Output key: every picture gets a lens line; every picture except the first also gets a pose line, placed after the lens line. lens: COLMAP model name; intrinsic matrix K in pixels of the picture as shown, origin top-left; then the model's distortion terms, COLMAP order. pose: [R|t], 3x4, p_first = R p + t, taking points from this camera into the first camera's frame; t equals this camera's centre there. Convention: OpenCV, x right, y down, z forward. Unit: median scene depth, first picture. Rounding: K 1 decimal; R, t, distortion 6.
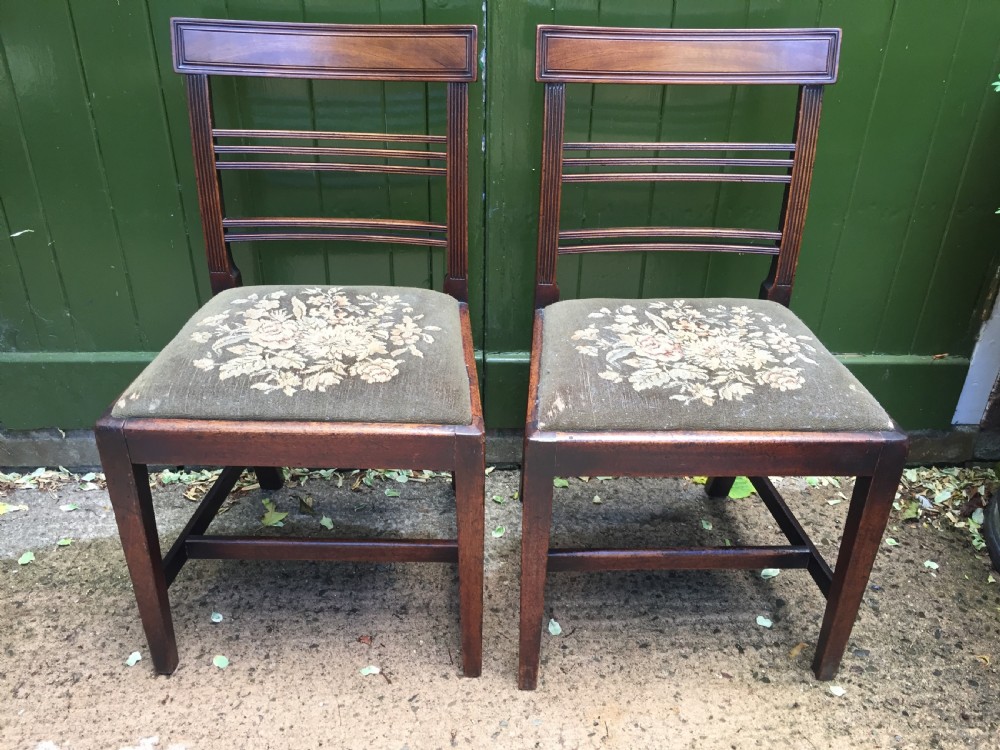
lens RADIAL K [[892.3, 0, 515.0], [0, 892.3, 379.8], [0, 0, 1]] dist [0.075037, -0.125974]
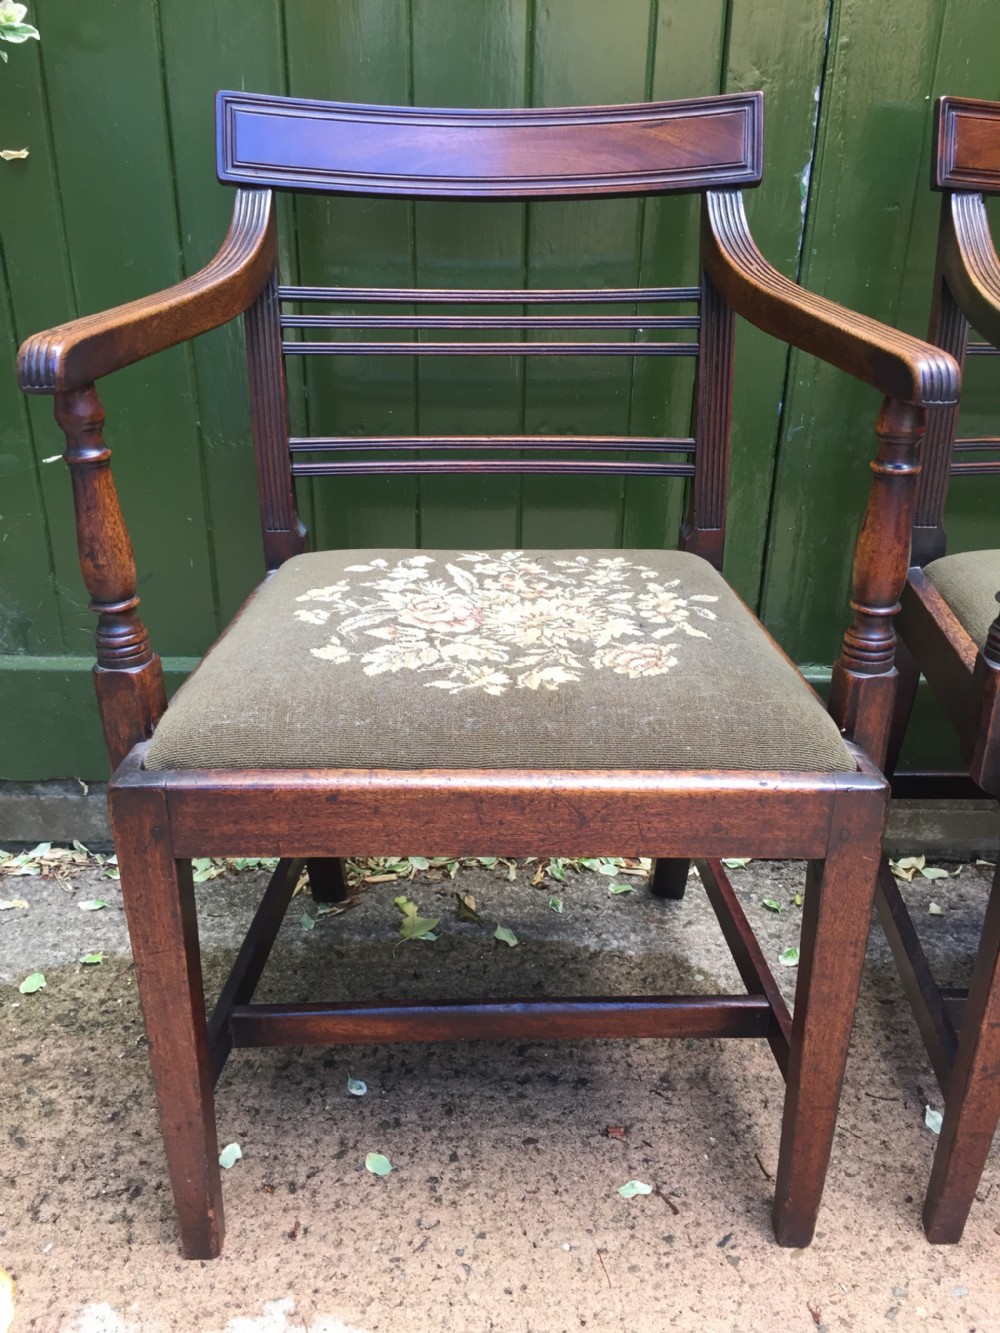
lens RADIAL K [[1189.4, 0, 510.7], [0, 1189.4, 676.9], [0, 0, 1]] dist [0.075037, -0.125974]
pose [[0.999355, 0.009962, -0.034502, -0.201143], [-0.013055, 0.995800, -0.090616, 0.063230], [0.033455, 0.091008, 0.995288, 0.187504]]
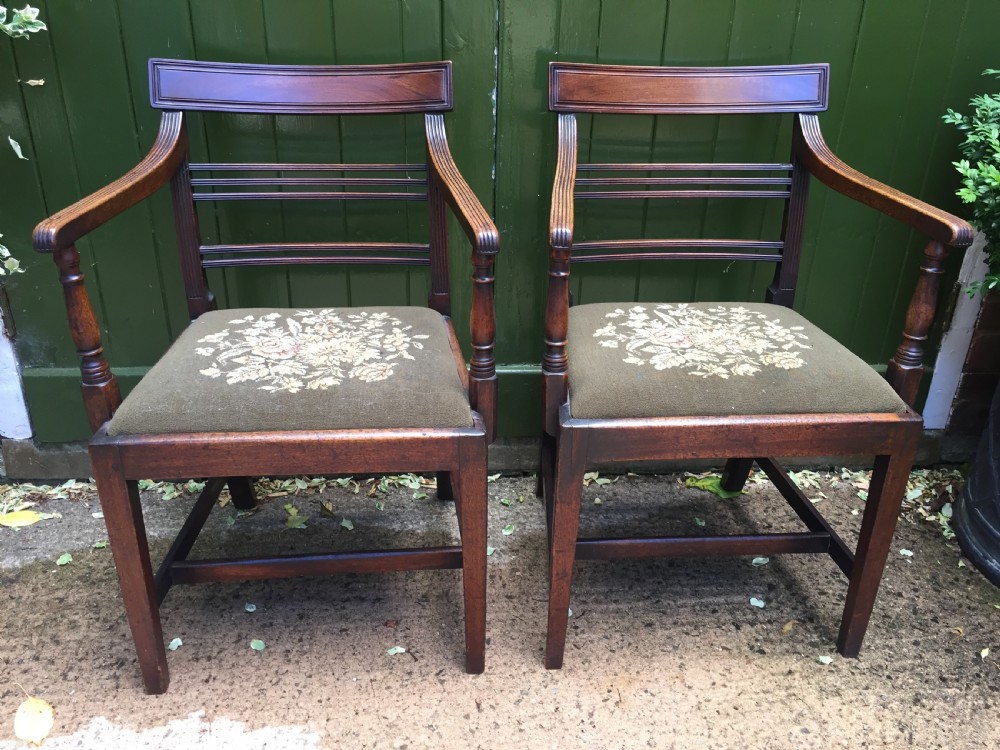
lens RADIAL K [[892.3, 0, 516.0], [0, 892.3, 378.2], [0, 0, 1]] dist [0.075037, -0.125974]
pose [[0.999373, -0.010219, 0.033907, -0.048455], [0.012358, 0.997905, -0.063498, 0.062746], [-0.033187, 0.063877, 0.997406, -0.091530]]
